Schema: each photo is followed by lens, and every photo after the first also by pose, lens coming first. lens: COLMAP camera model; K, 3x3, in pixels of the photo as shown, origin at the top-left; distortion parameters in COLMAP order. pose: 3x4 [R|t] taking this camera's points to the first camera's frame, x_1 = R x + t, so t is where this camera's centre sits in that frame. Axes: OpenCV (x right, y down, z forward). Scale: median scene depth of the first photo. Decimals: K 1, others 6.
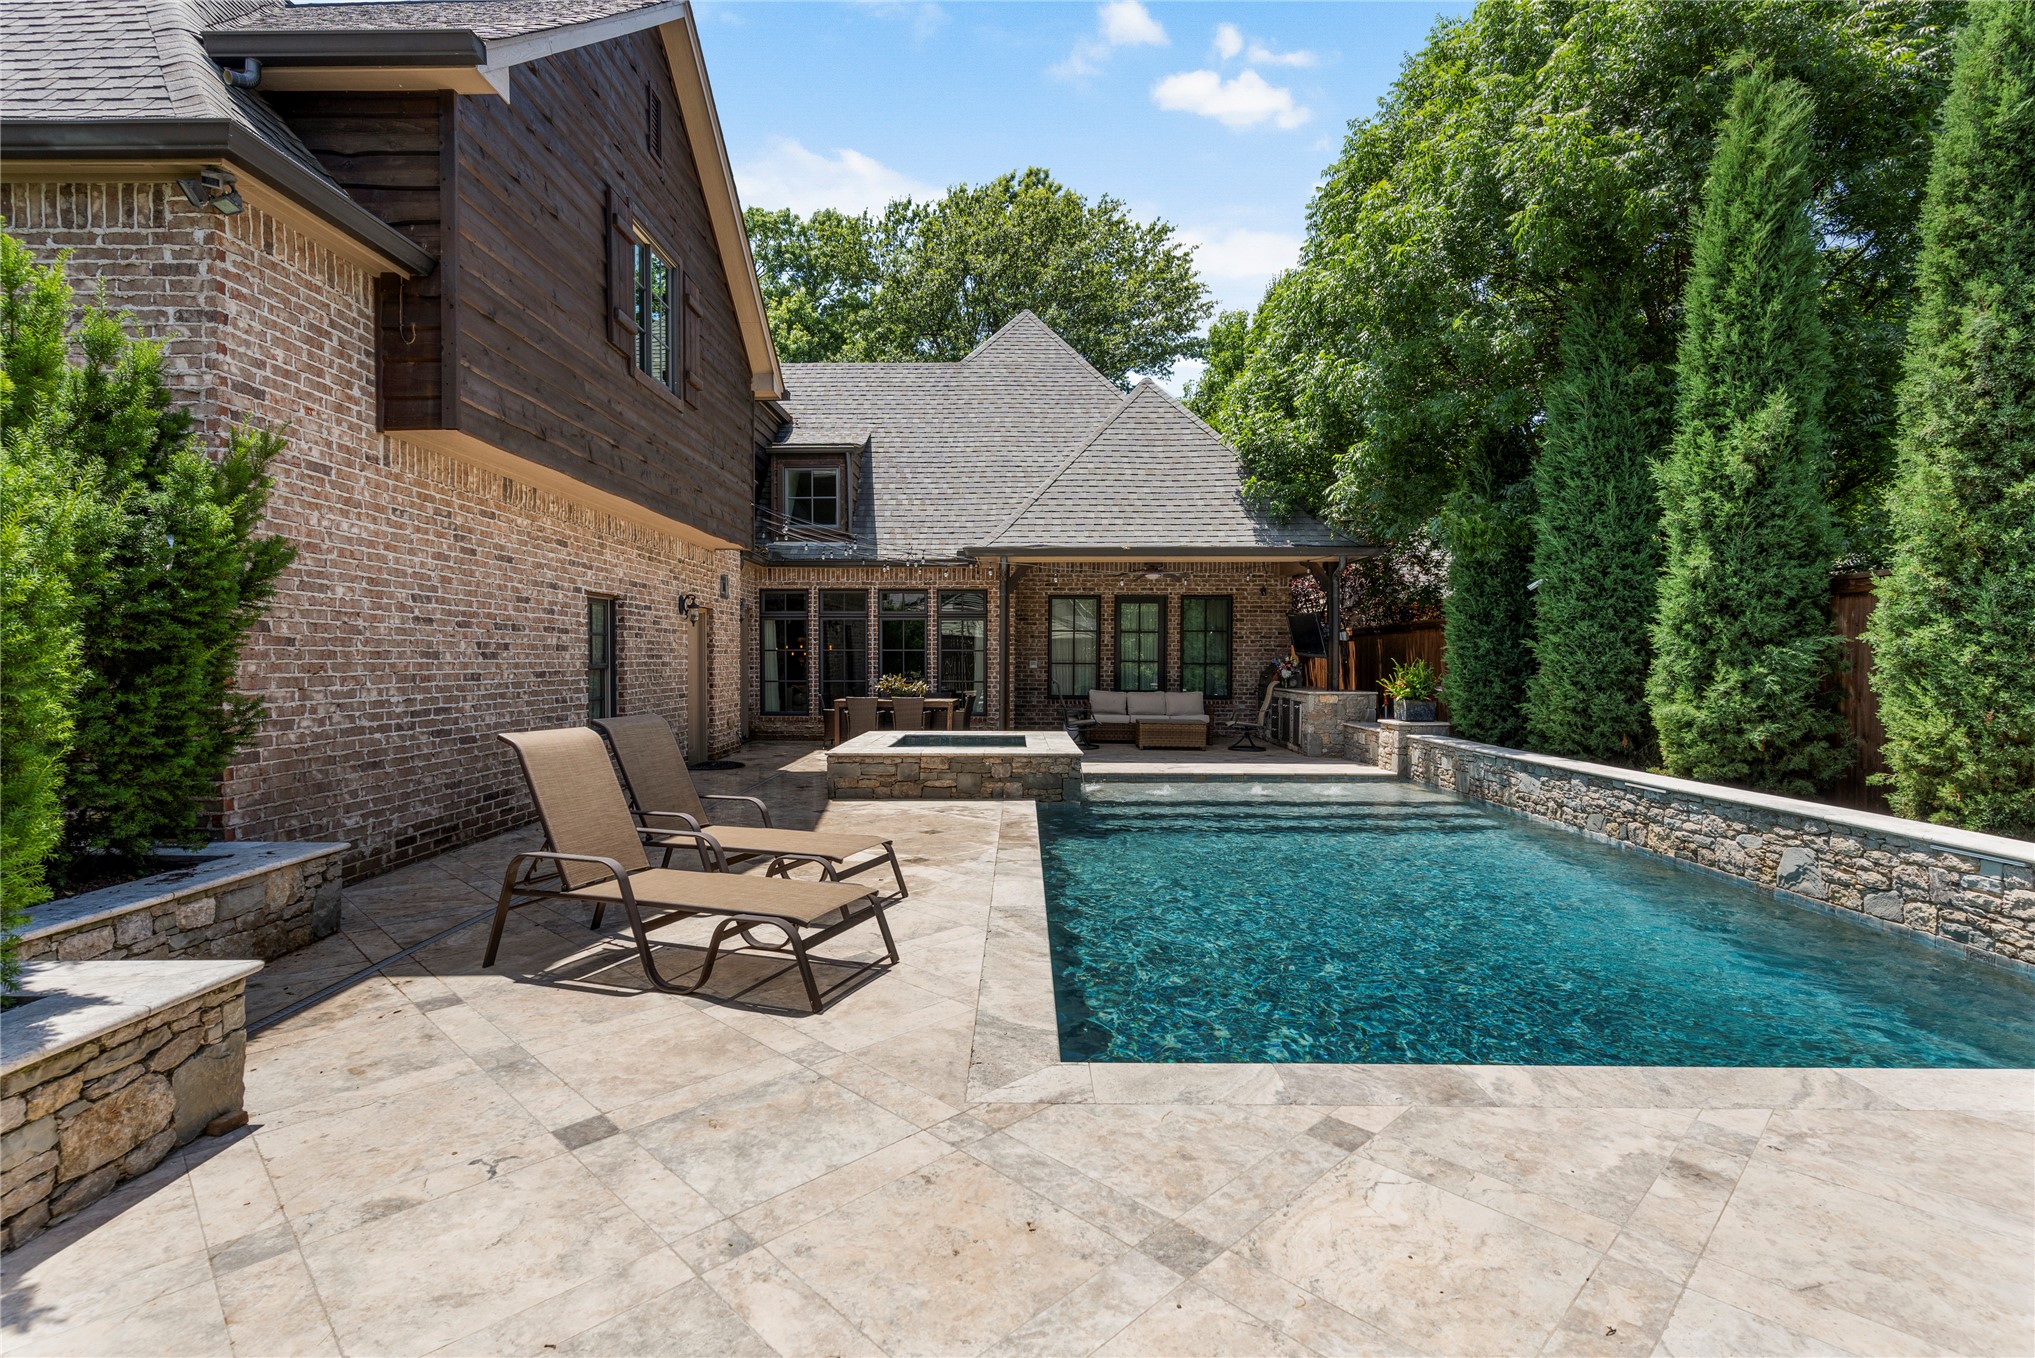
lens RADIAL K [[975.9, 0, 1013.6], [0, 975.9, 674.7], [0, 0, 1]] dist [0.004986, 0.000534]
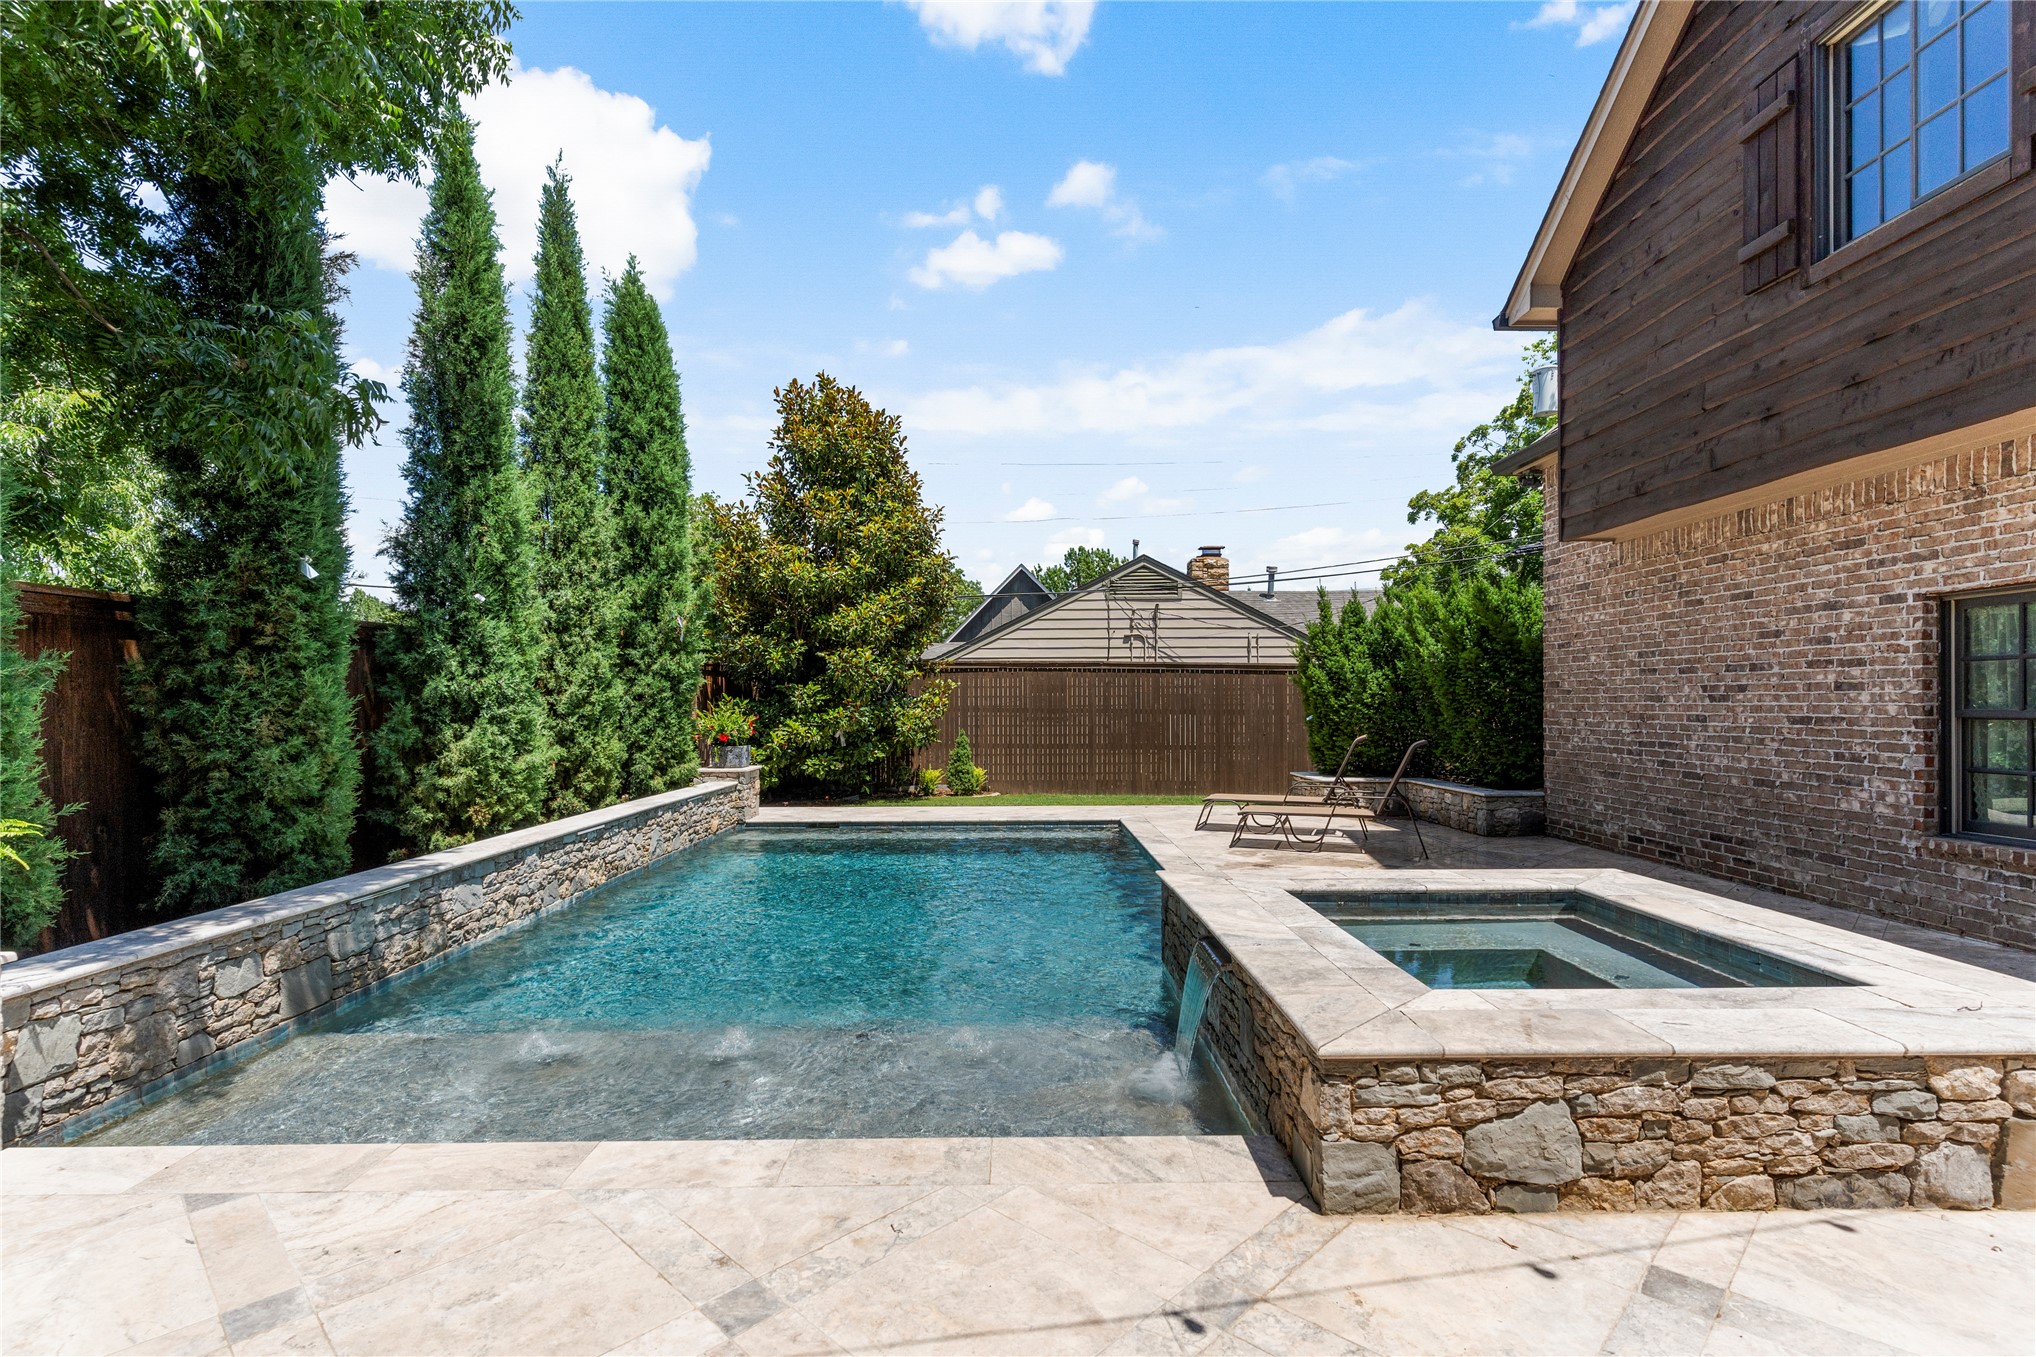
lens RADIAL K [[977.1, 0, 1015.7], [0, 977.1, 682.2], [0, 0, 1]] dist [0.002198, 0.000183]
pose [[-0.999934, 0.003087, -0.011108, 0.227182], [0.003146, 0.999981, -0.005341, -0.036775], [0.011091, -0.005376, -0.999924, 2.229422]]
